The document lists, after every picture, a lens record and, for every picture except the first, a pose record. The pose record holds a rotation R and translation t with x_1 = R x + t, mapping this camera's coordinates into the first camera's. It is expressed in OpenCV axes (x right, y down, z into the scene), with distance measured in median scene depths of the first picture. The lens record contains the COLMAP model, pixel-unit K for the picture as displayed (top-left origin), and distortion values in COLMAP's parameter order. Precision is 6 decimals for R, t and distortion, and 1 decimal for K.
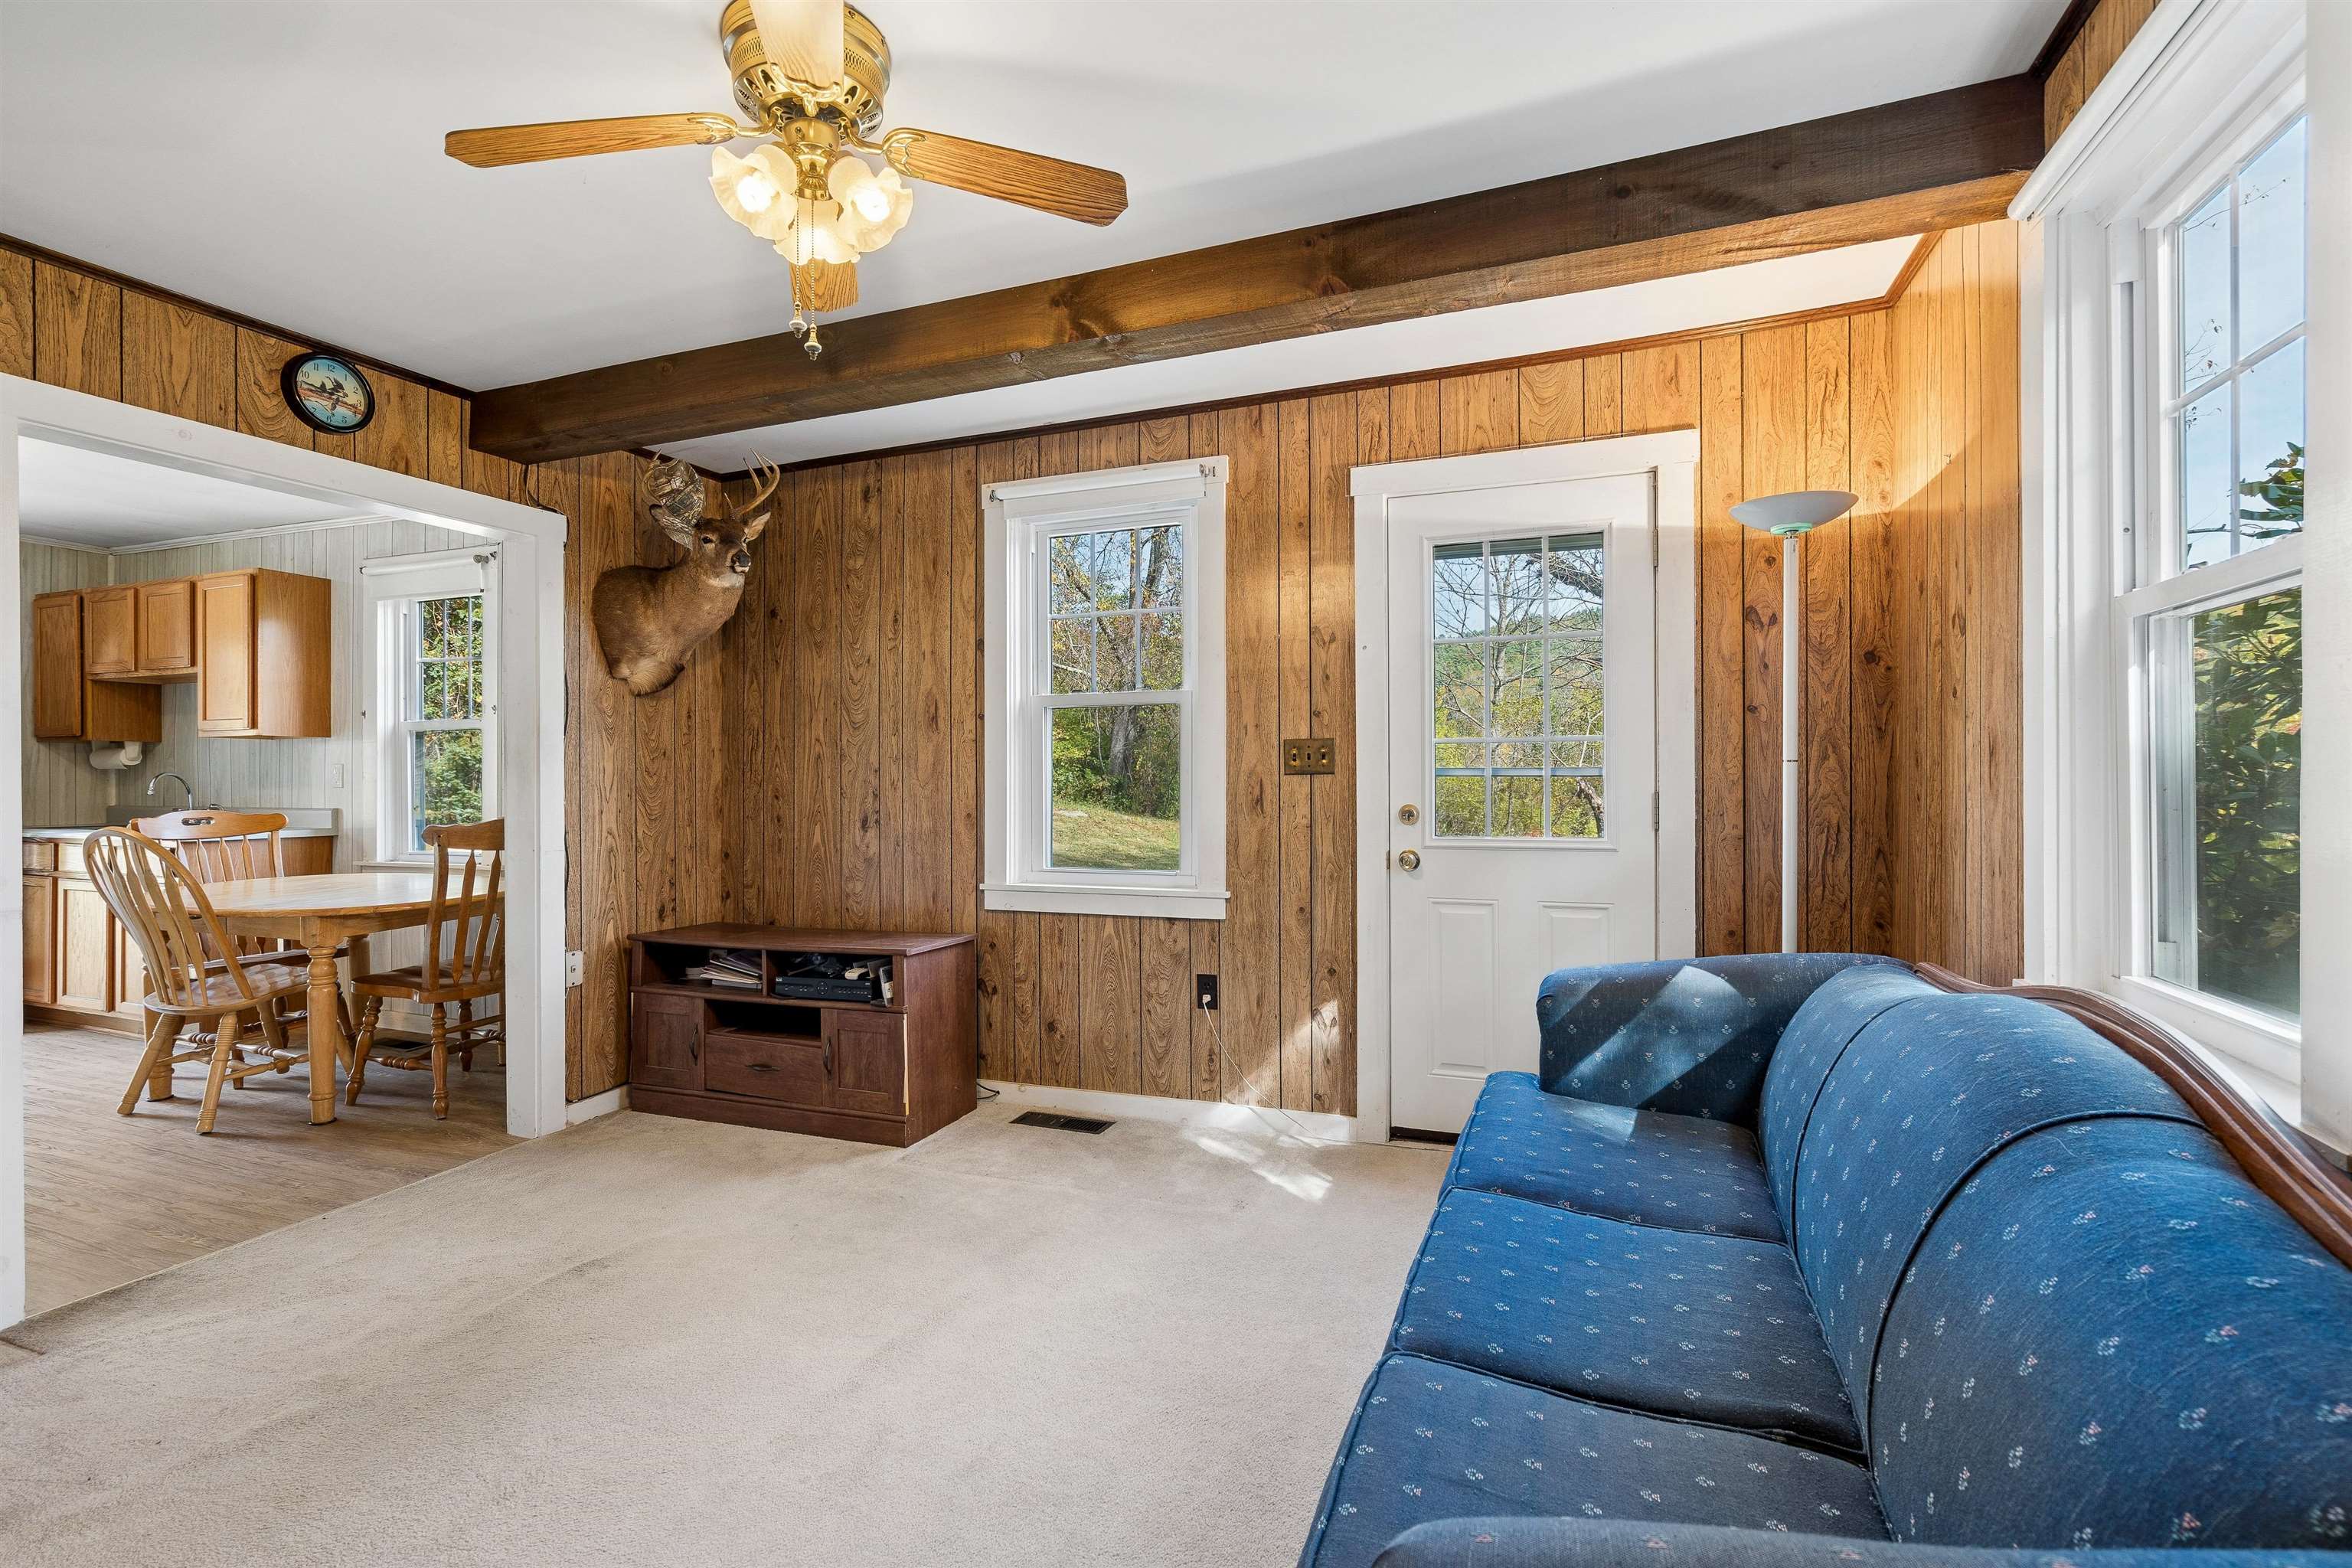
lens RADIAL K [[1058.4, 0, 1166.2], [0, 1058.4, 785.3], [0, 0, 1]] dist [-0.023550, 0.013418]
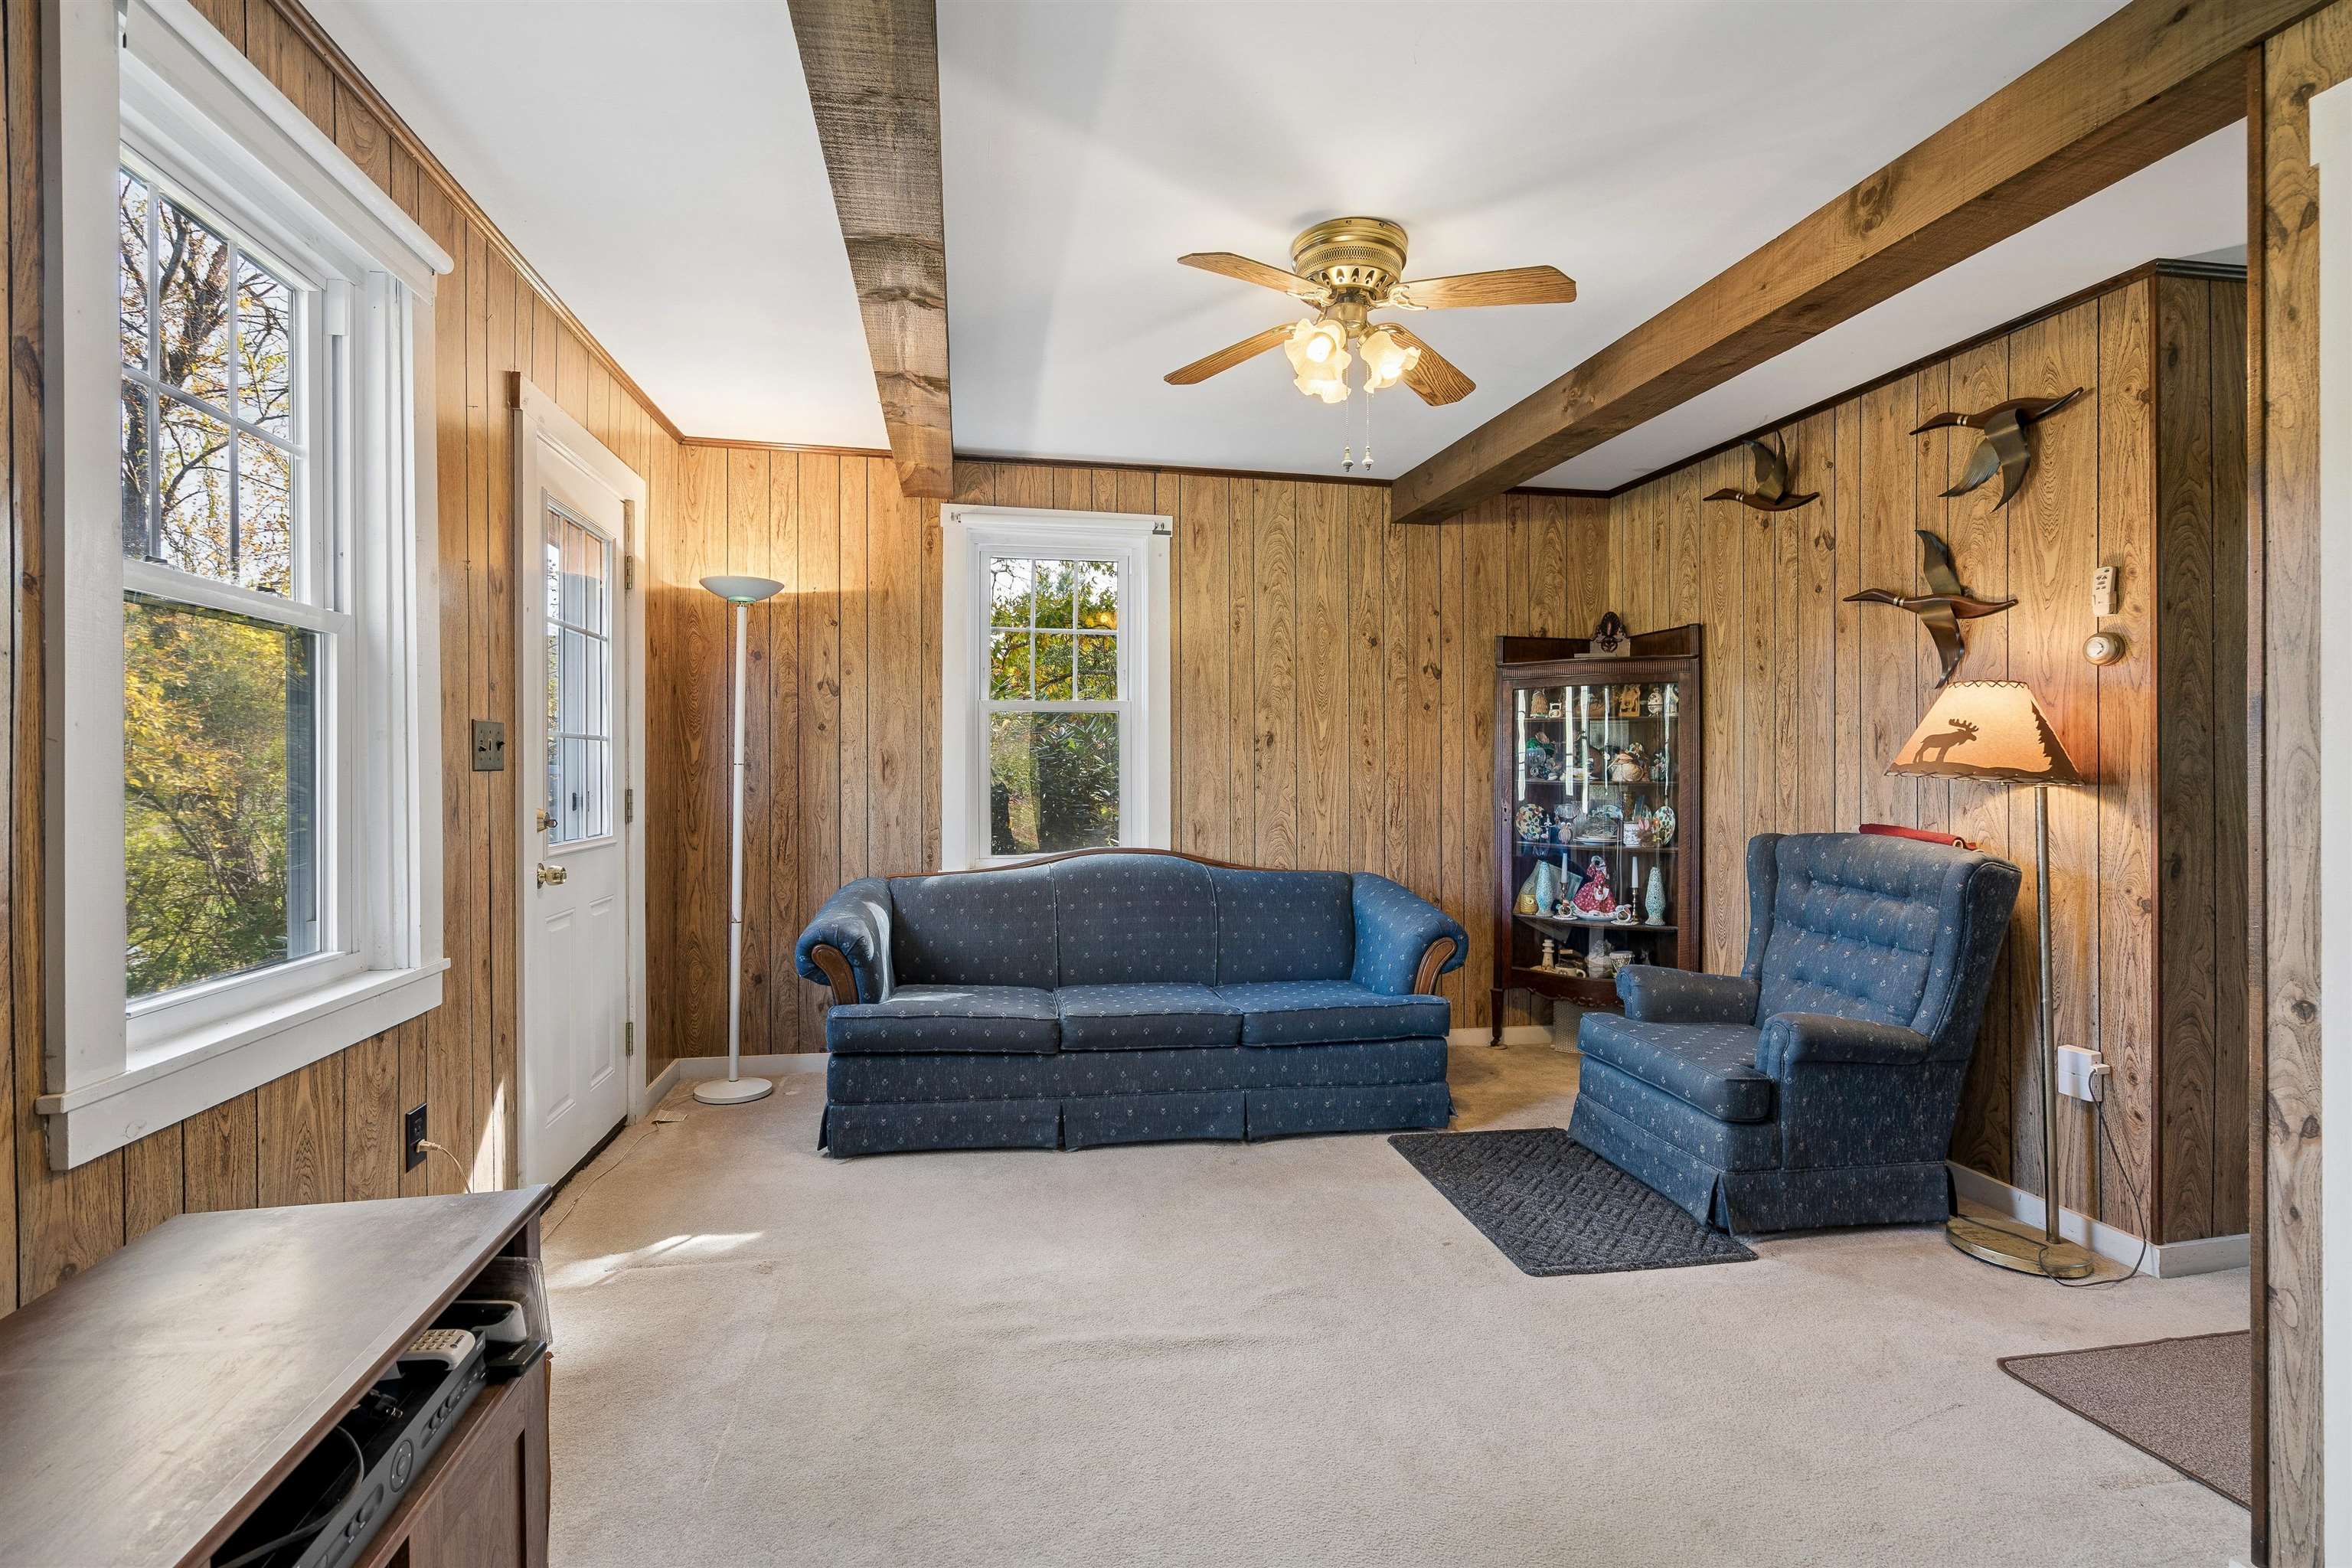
lens RADIAL K [[1055.8, 0, 1166.5], [0, 1055.8, 777.9], [0, 0, 1]] dist [-0.011645, 0.001321]
pose [[-0.527421, 0.001579, 0.849602, -0.691392], [0.009230, 0.999950, 0.003872, -0.004000], [-0.849554, 0.009884, -0.527409, 0.963301]]
